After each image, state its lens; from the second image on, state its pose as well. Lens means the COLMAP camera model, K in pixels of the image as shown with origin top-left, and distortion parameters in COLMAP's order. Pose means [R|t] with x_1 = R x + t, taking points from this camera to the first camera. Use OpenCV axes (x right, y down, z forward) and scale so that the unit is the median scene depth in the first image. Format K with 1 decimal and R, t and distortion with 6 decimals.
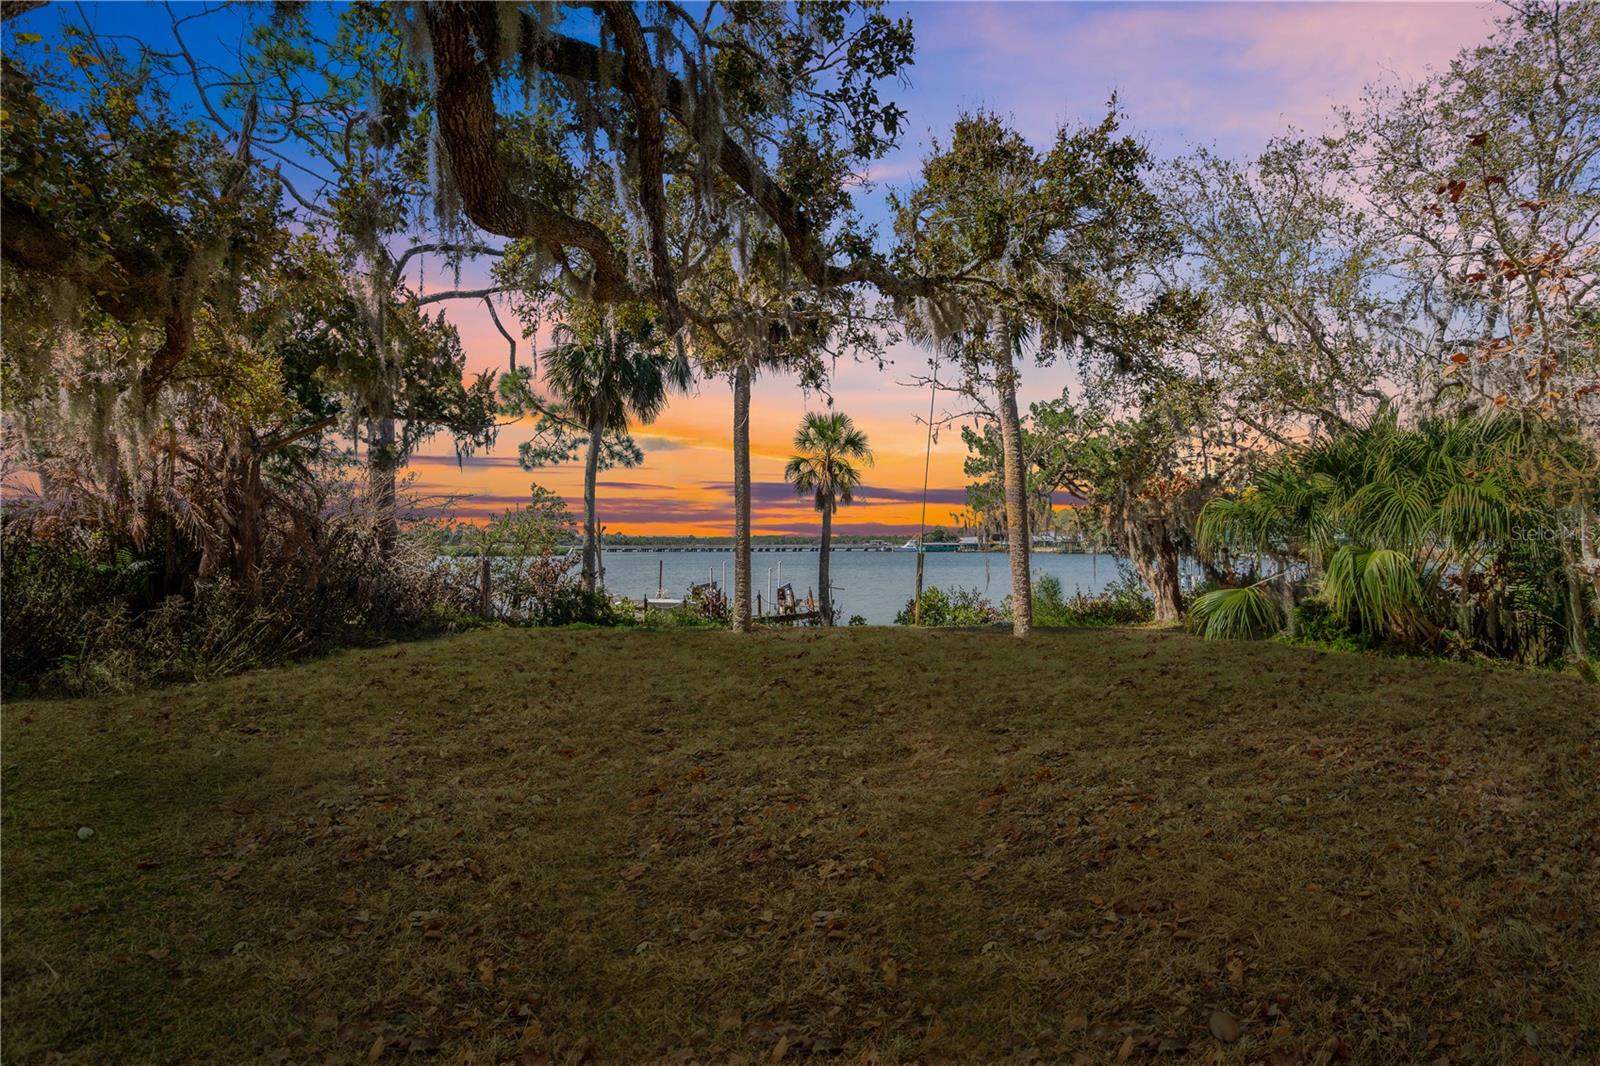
lens RADIAL K [[747.9, 0, 804.5], [0, 747.9, 525.6], [0, 0, 1]] dist [-0.000677, 0.000463]
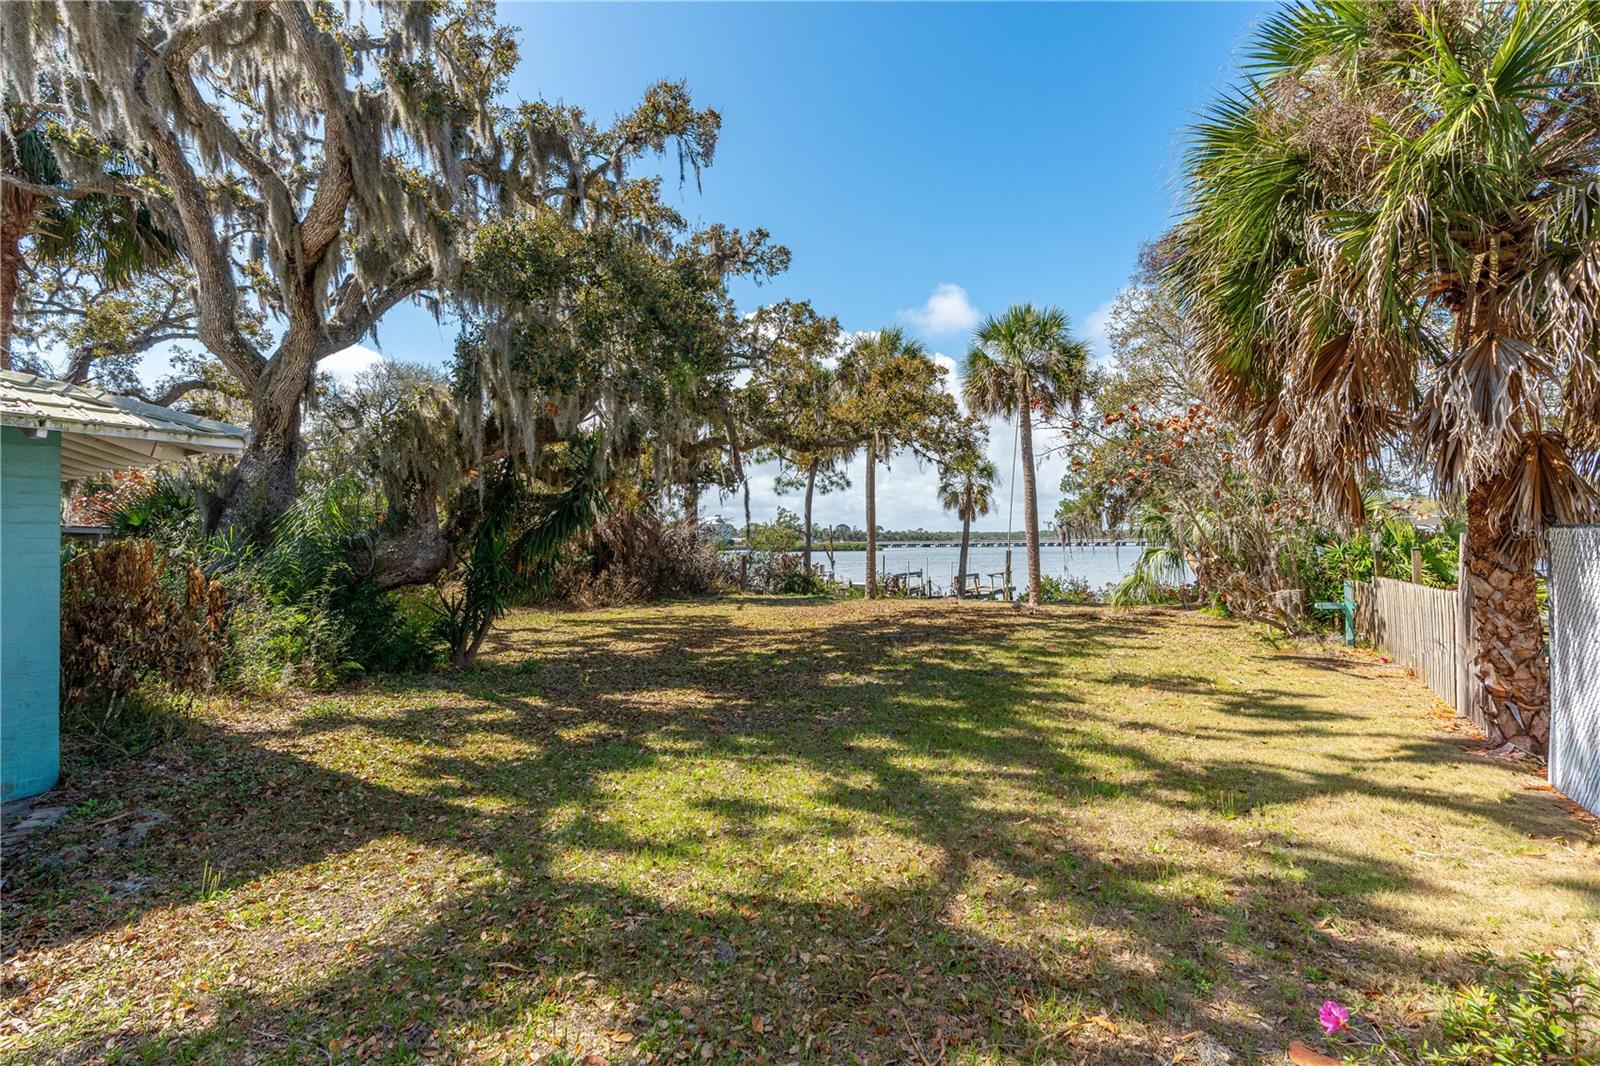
lens RADIAL K [[747.9, 0, 804.5], [0, 747.9, 525.6], [0, 0, 1]] dist [-0.000677, 0.000463]
pose [[0.918503, -0.018031, -0.395003, 0.313806], [0.020884, 0.999778, 0.002923, -0.019241], [0.394863, -0.010934, 0.918675, -0.428422]]
